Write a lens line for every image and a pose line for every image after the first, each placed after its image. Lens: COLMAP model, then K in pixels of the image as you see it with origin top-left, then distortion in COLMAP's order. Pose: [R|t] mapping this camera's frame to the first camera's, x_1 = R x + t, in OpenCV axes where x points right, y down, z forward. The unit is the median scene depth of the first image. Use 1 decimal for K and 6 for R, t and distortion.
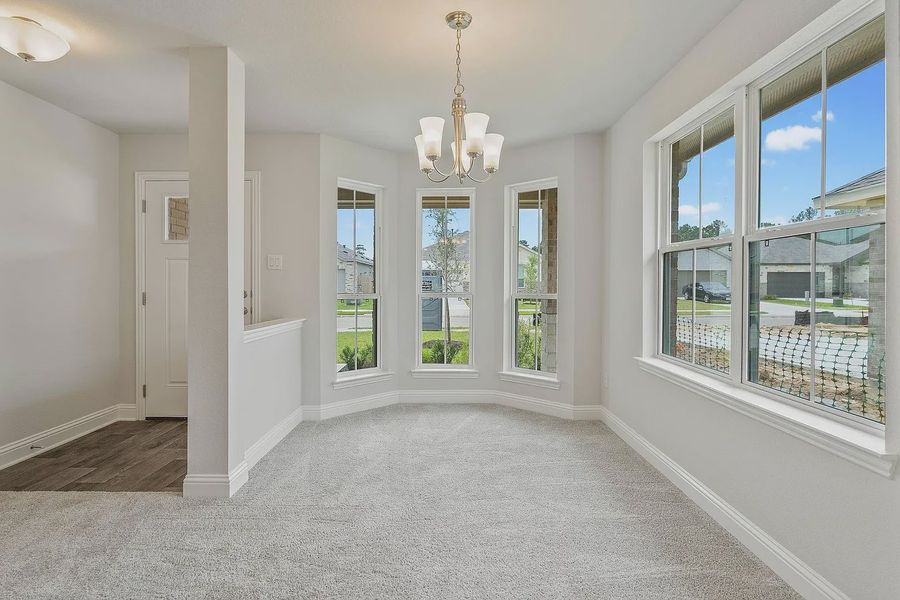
lens RADIAL K [[415.5, 0, 419.8], [0, 415.5, 288.0], [0, 0, 1]] dist [0.000218, -0.000130]
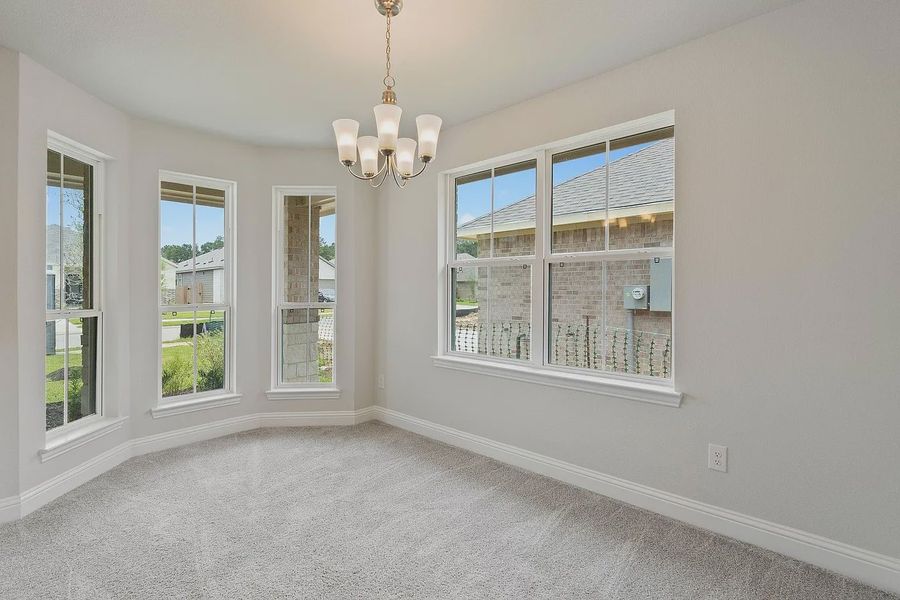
lens RADIAL K [[415.5, 0, 419.8], [0, 415.5, 288.0], [0, 0, 1]] dist [0.000218, -0.000130]
pose [[0.720755, 0.001023, 0.693189, -0.244879], [0.011704, 0.999838, -0.013644, -0.007030], [-0.693091, 0.017947, 0.720627, 0.145627]]
